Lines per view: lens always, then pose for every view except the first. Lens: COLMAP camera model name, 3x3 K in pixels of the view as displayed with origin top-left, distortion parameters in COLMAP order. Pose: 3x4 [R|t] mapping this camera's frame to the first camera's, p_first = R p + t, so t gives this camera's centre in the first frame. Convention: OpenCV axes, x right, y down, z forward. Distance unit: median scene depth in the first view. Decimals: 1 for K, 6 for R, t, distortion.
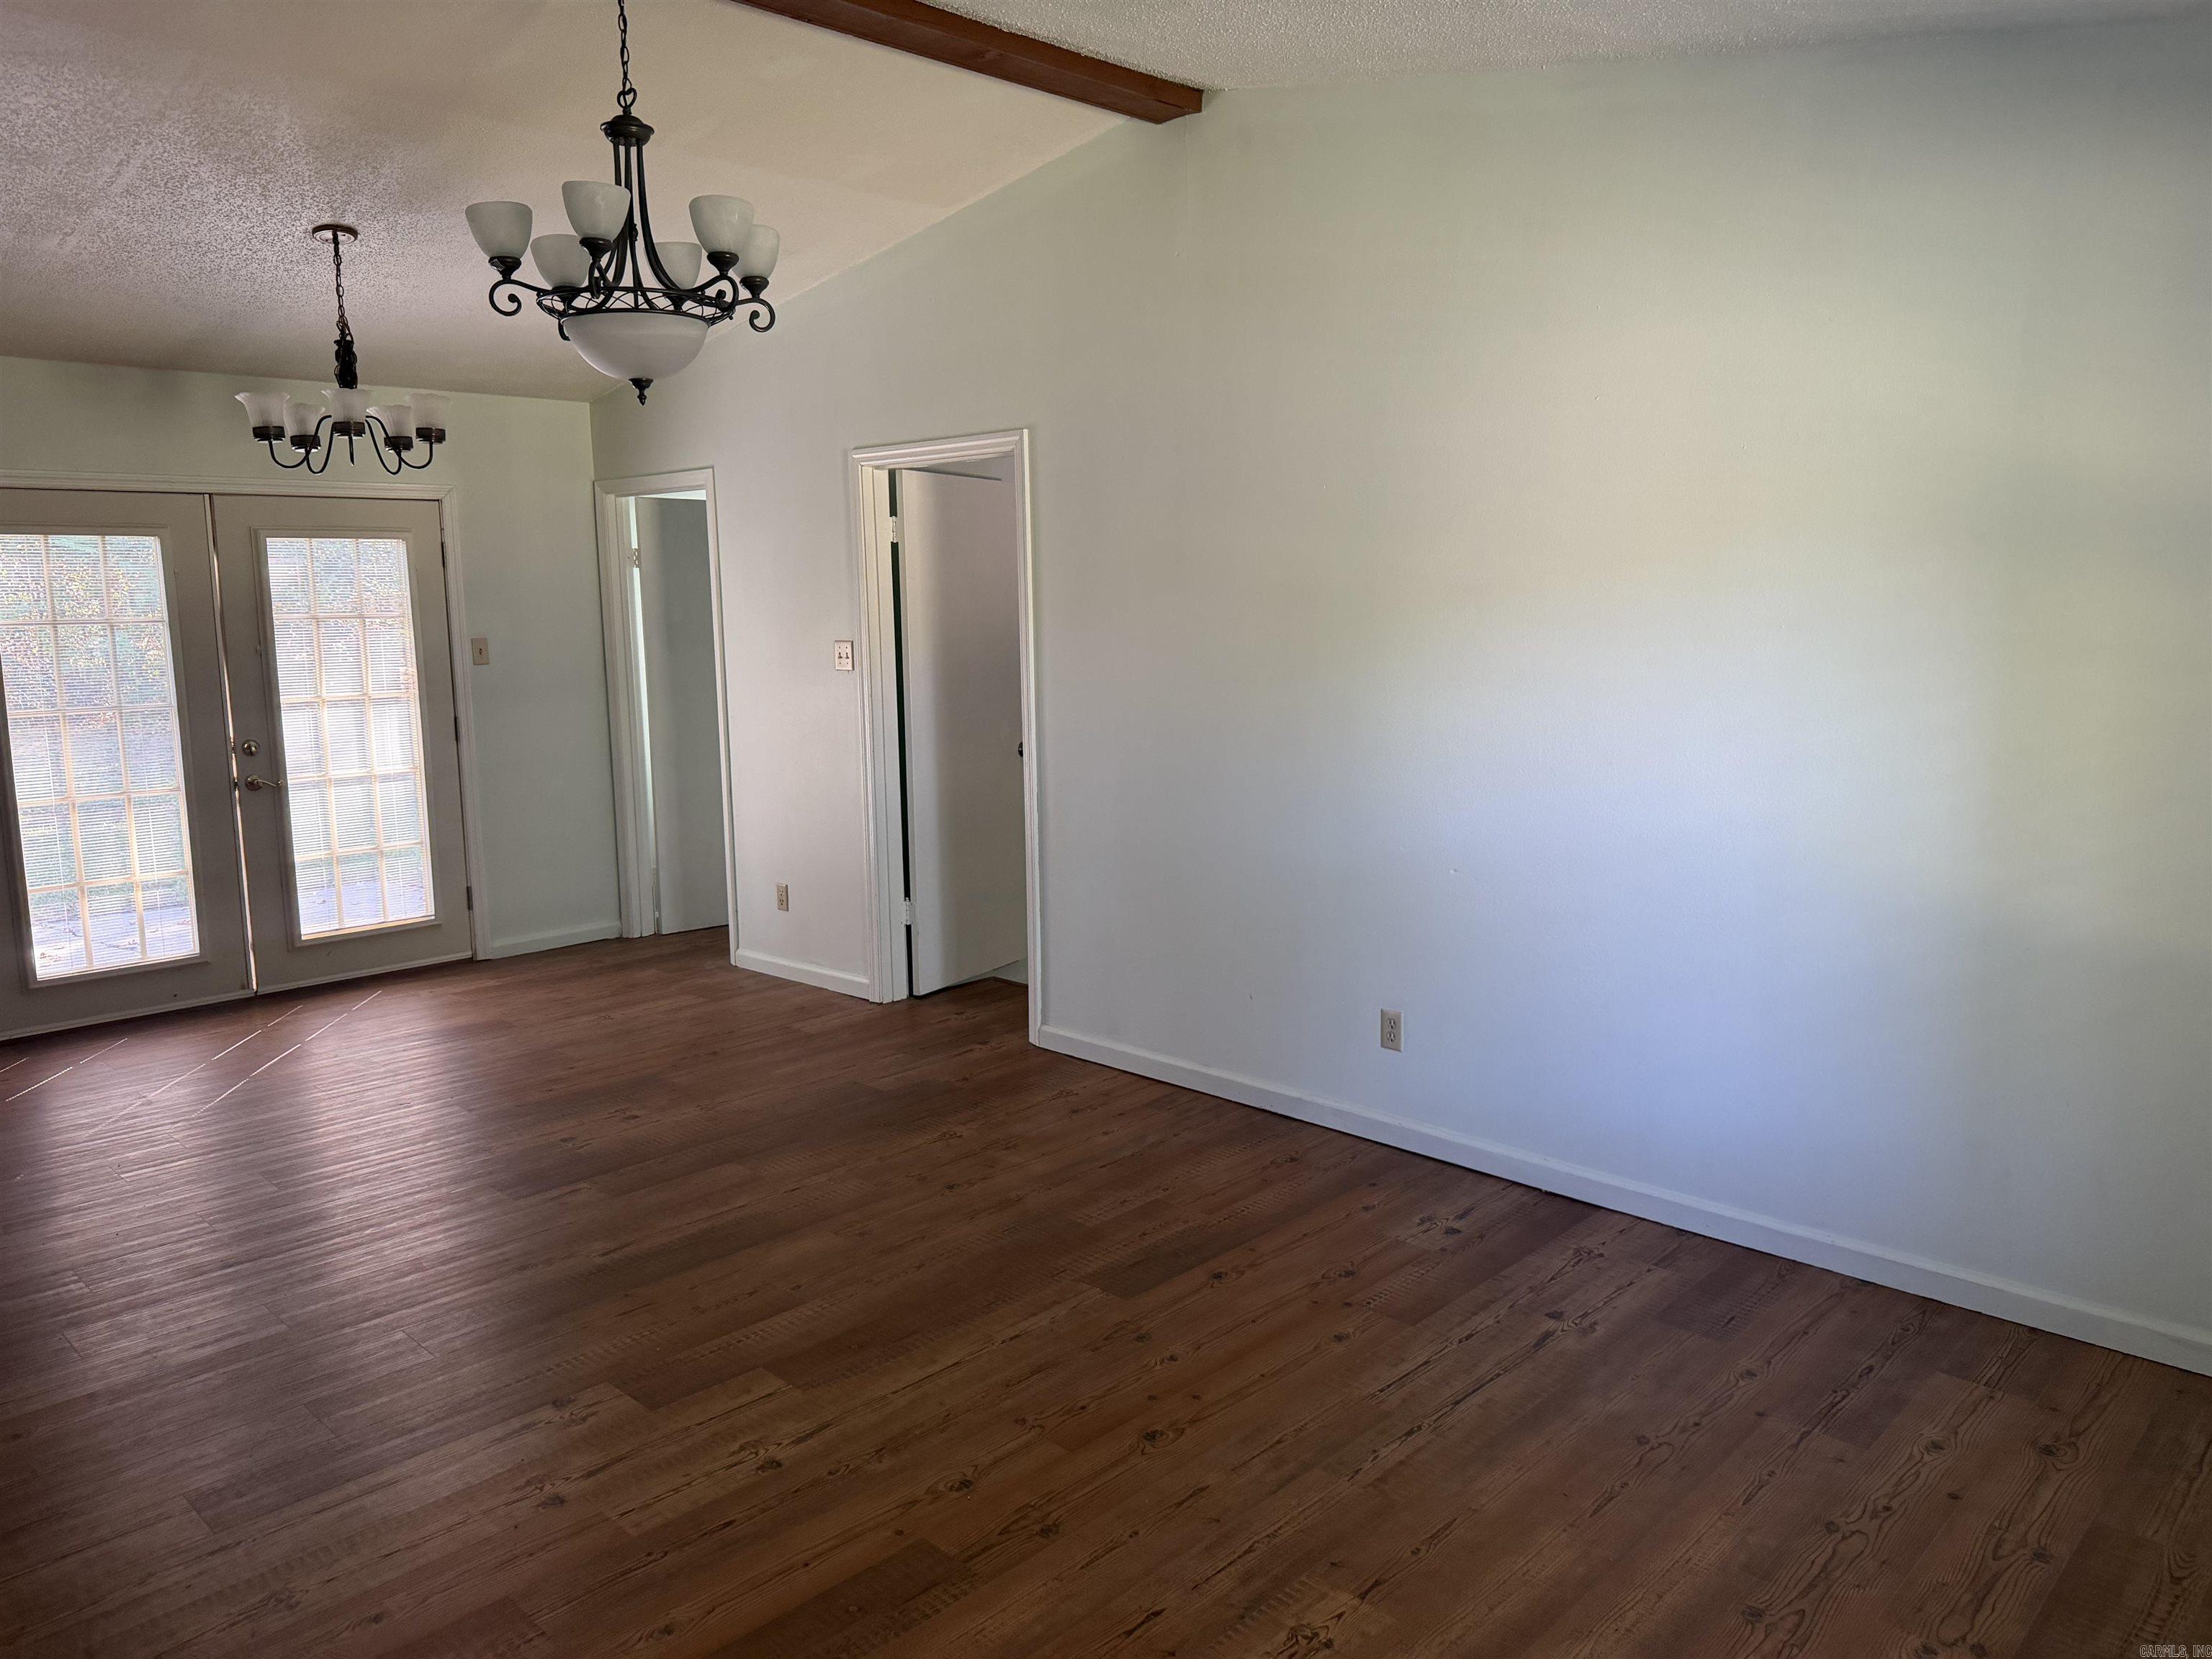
lens RADIAL K [[1592.0, 0, 1106.0], [0, 1592.0, 829.5], [0, 0, 1]] dist [-0.008150, -0.018040]
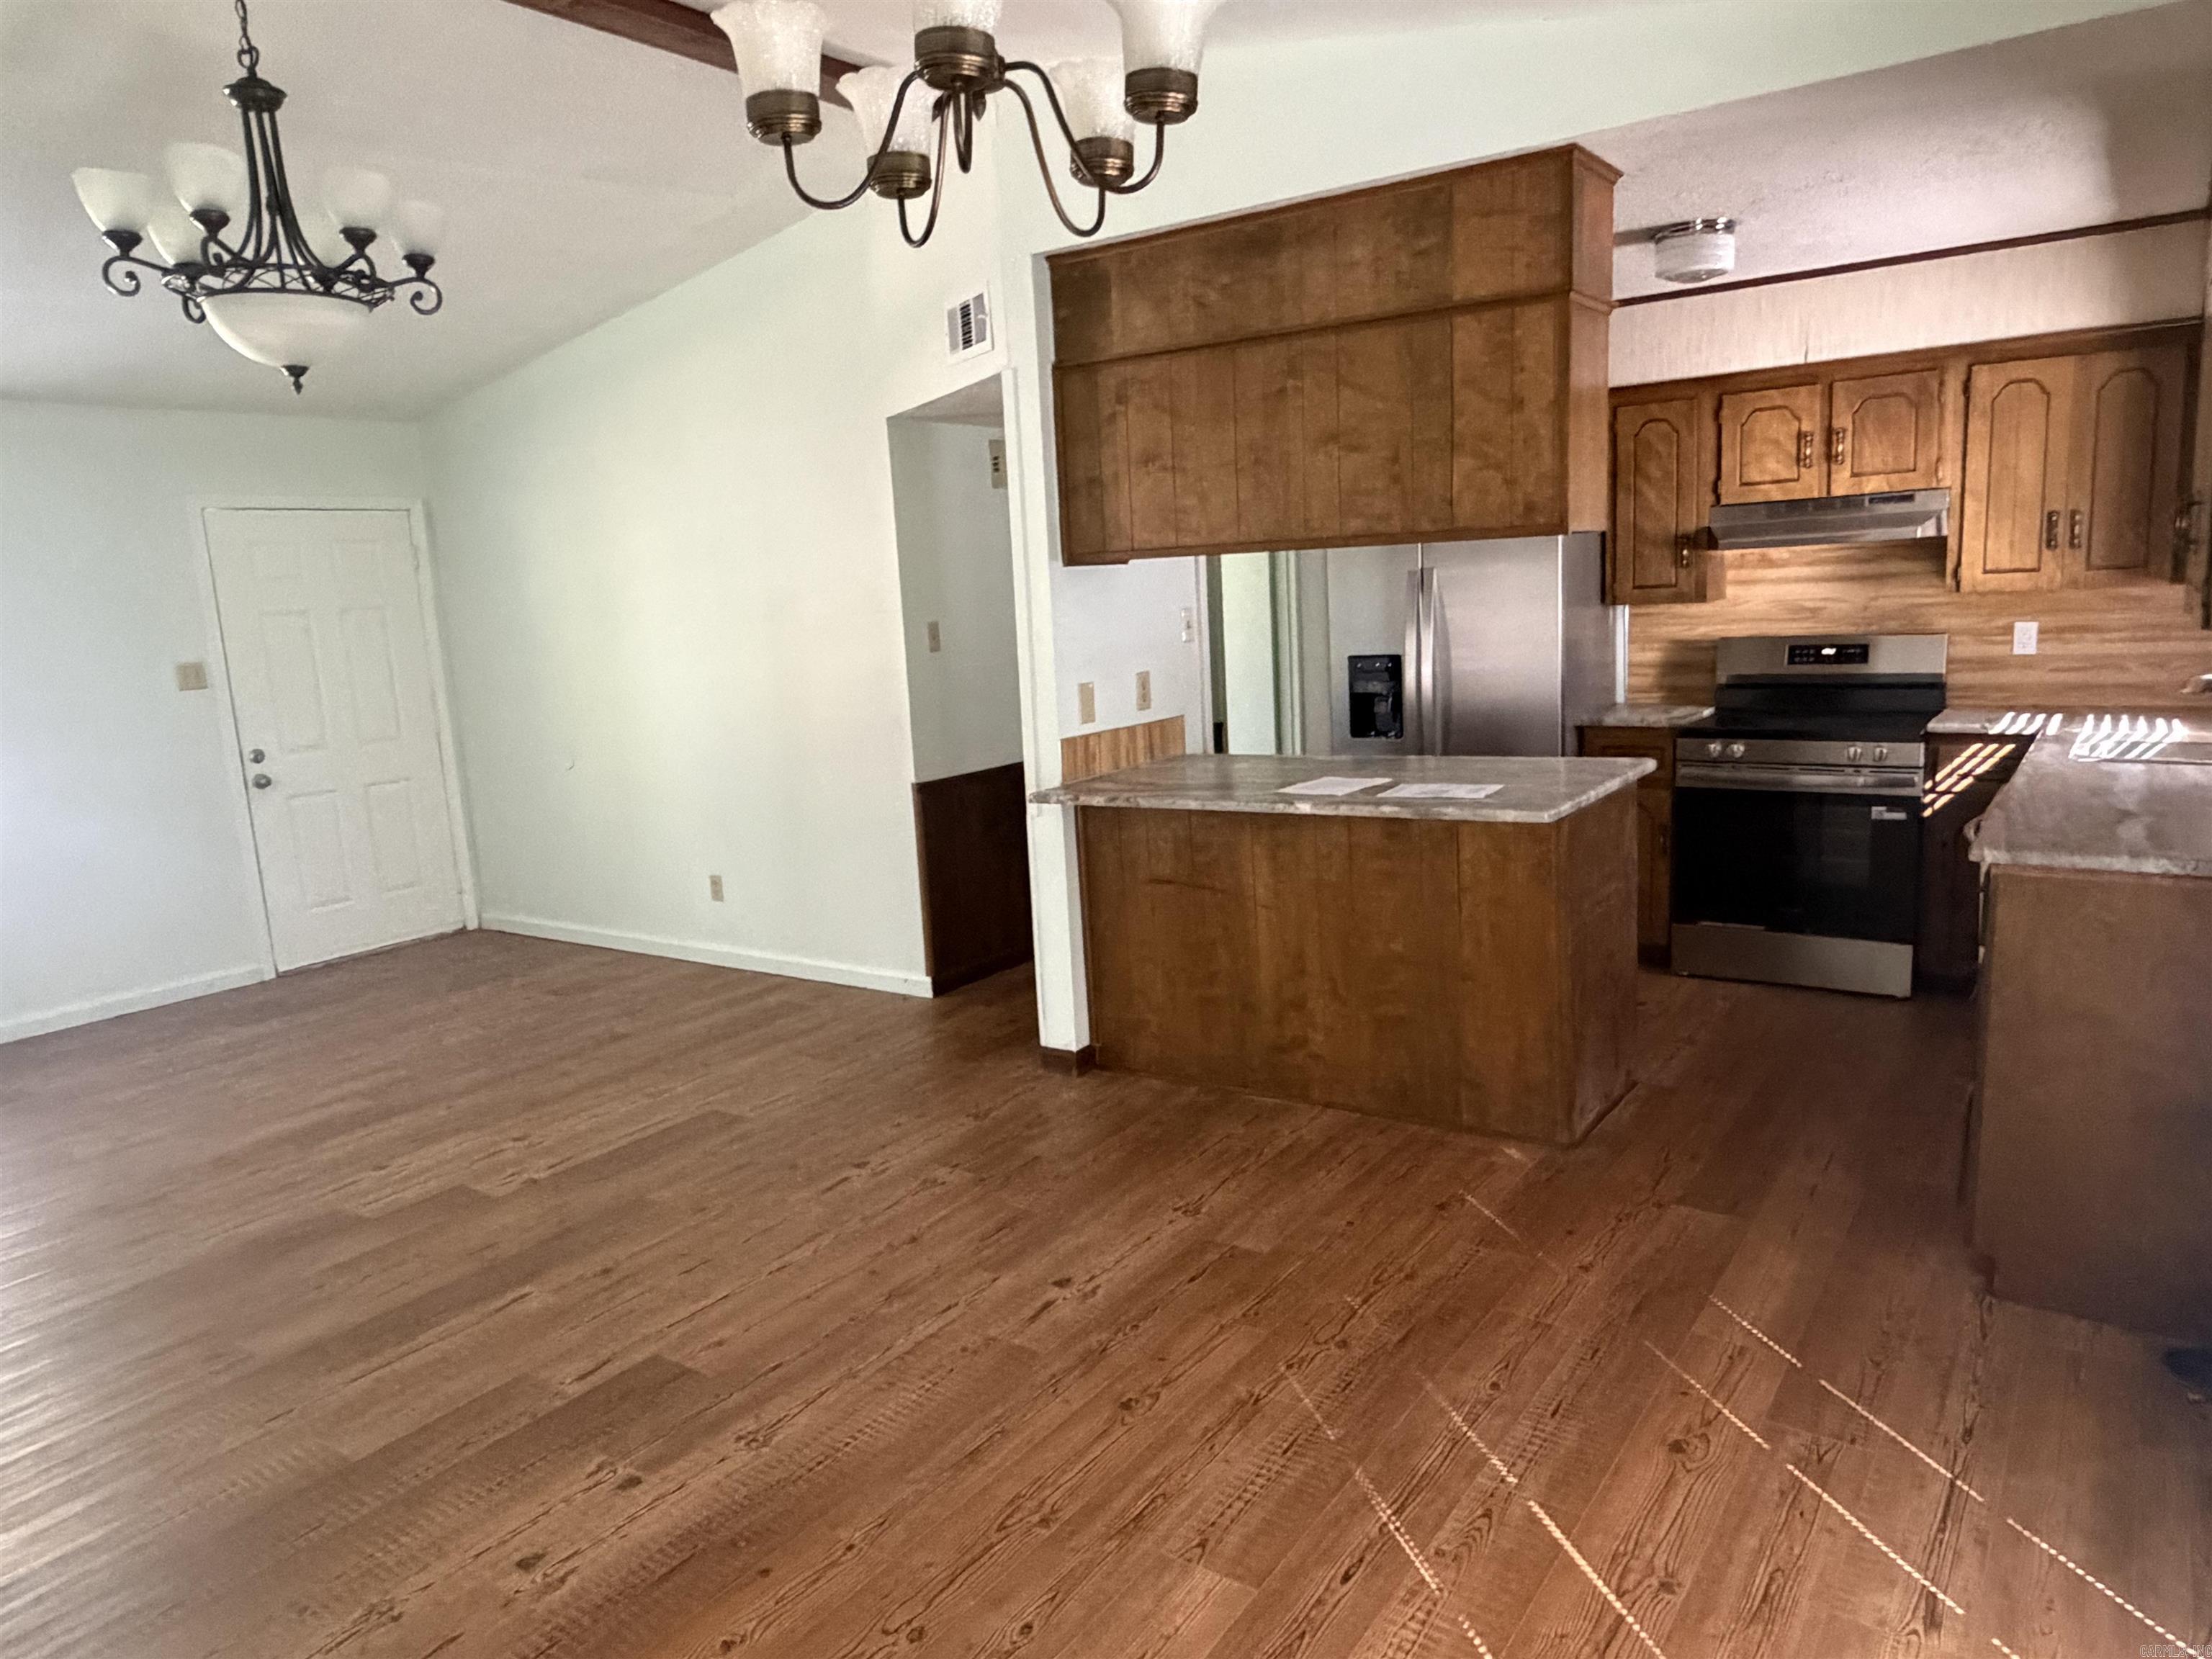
lens RADIAL K [[1468.0, 0, 1106.0], [0, 1468.0, 829.5], [0, 0, 1]] dist [-0.008163, -0.002299]
pose [[-0.984976, 0.096532, -0.143195, -0.343071], [0.047264, 0.948209, 0.314112, -0.153493], [0.166100, 0.302624, -0.938525, 1.100449]]
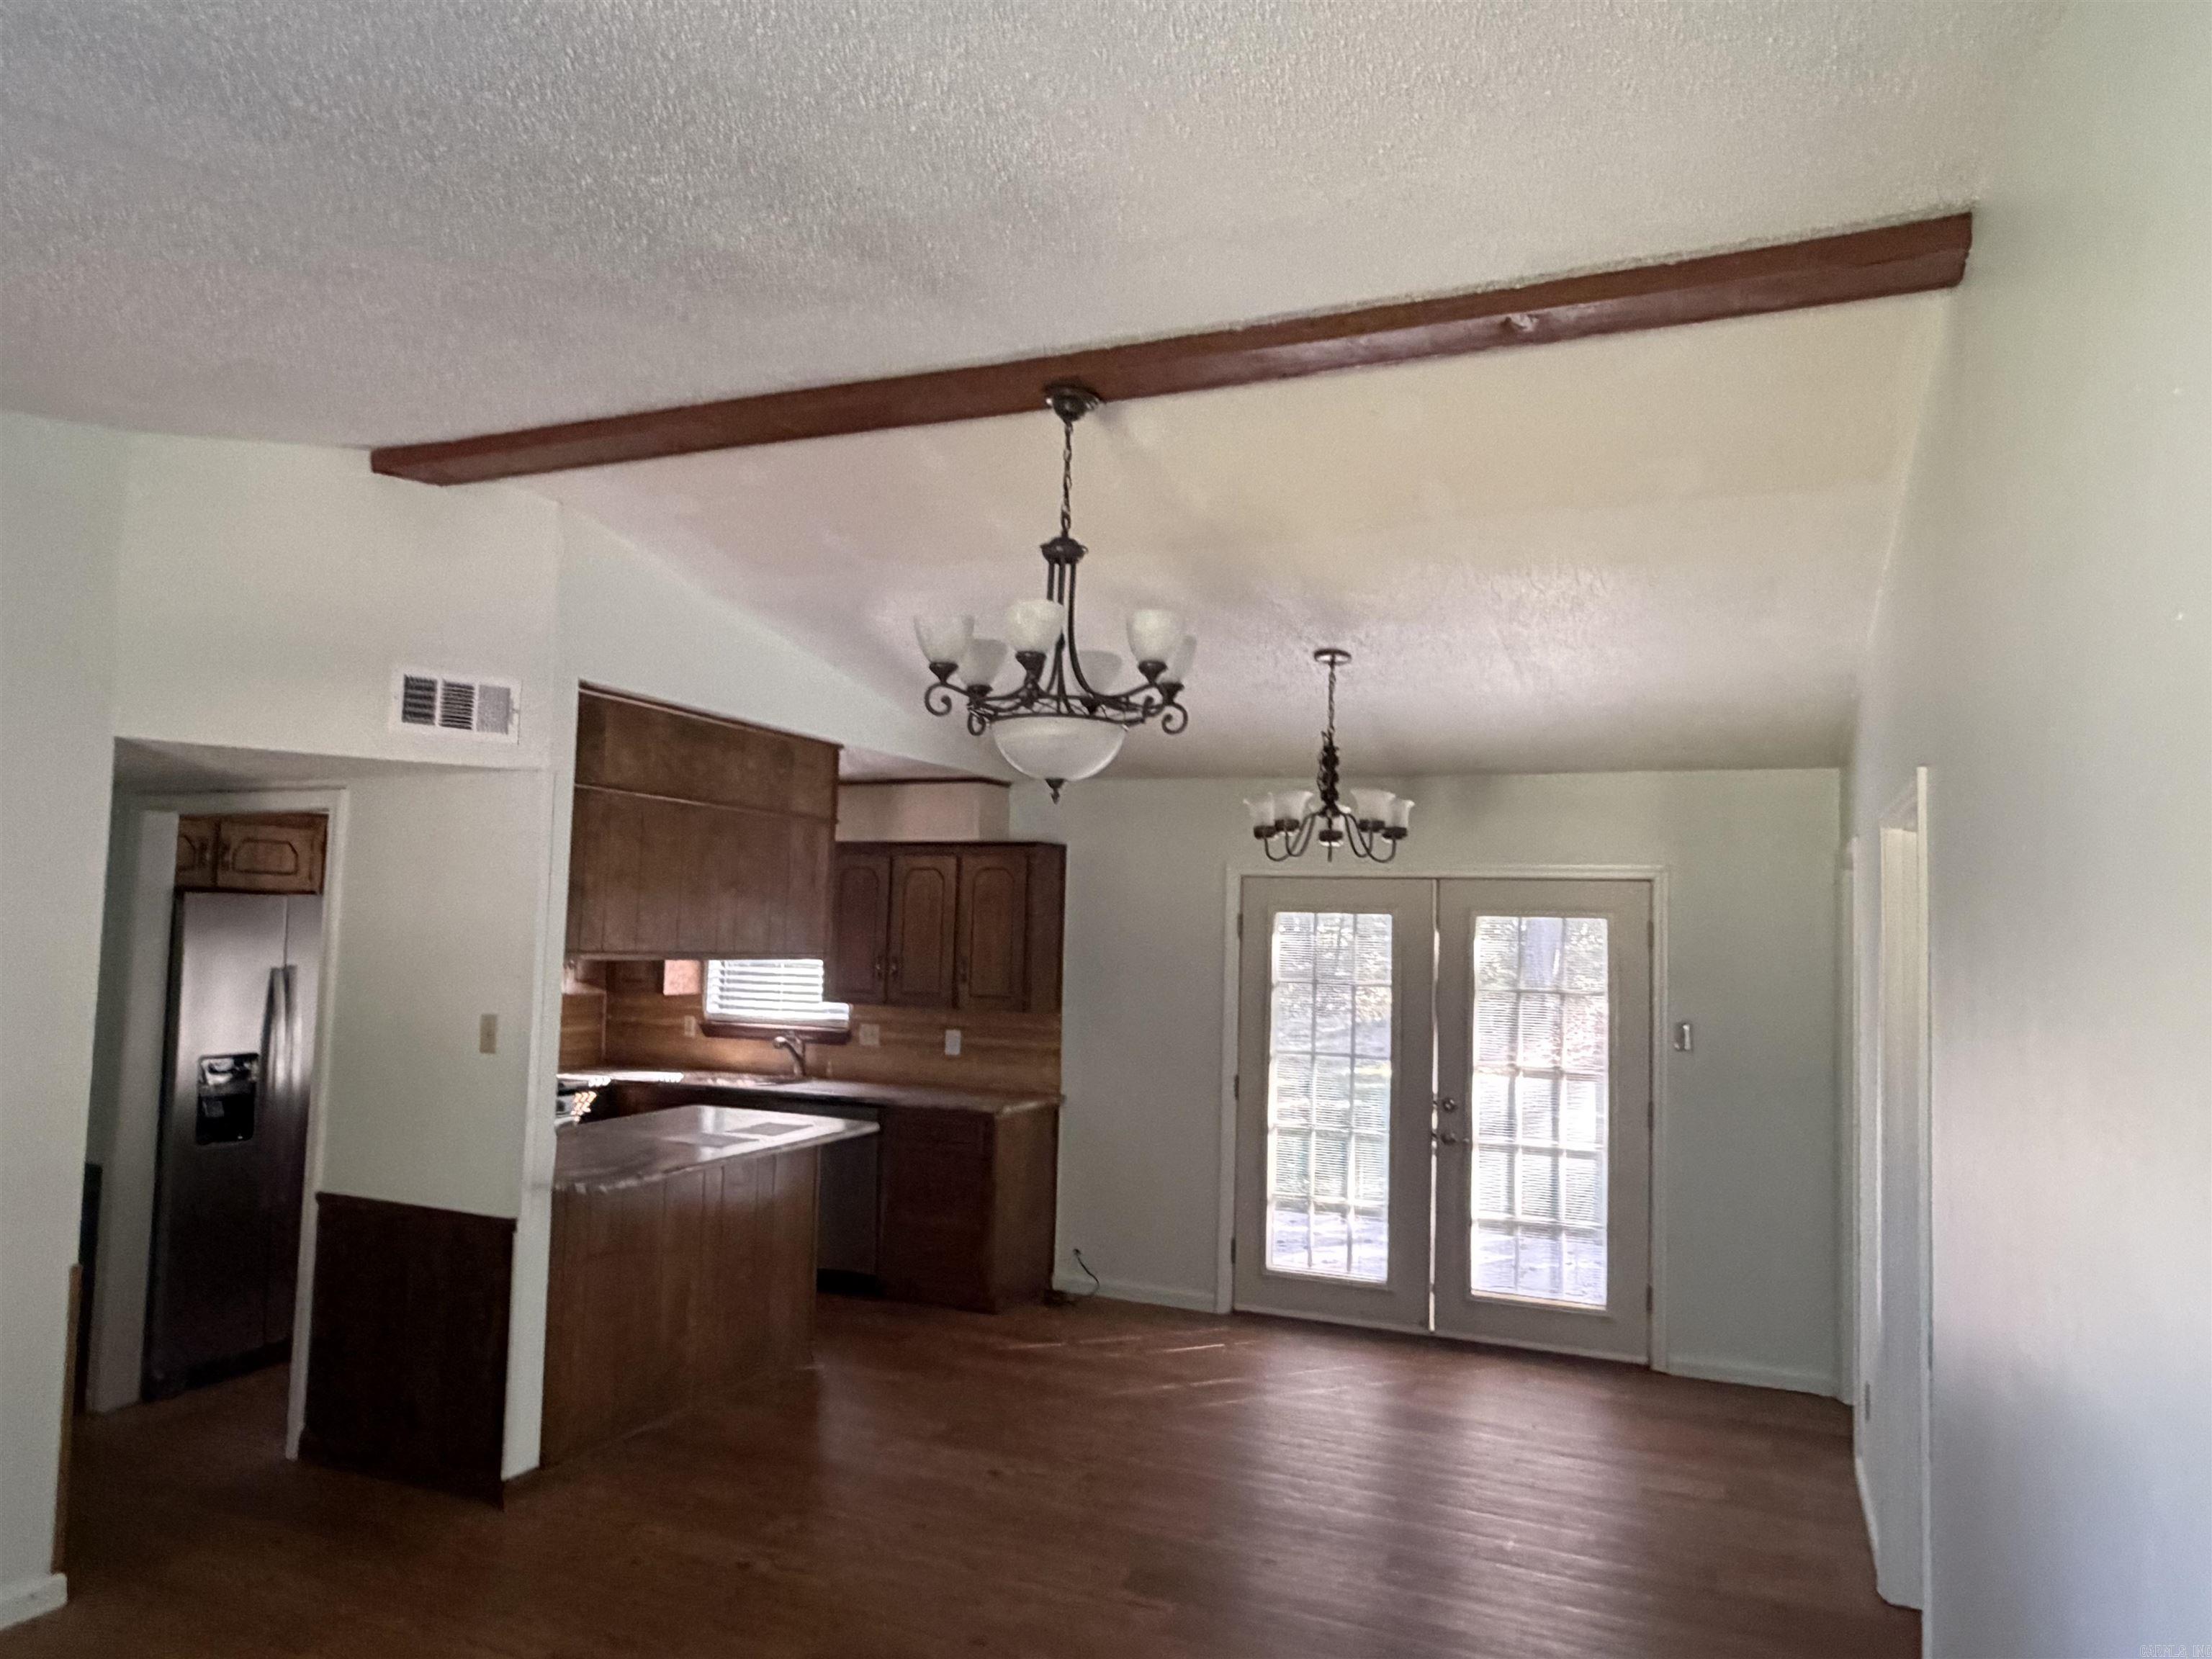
lens RADIAL K [[1468.0, 0, 1106.0], [0, 1468.0, 829.5], [0, 0, 1]] dist [-0.008163, -0.002299]
pose [[0.359509, -0.040526, -0.932261, 0.331695], [-0.171595, 0.979148, -0.108736, -0.087425], [0.917229, 0.199063, 0.345058, 0.397403]]
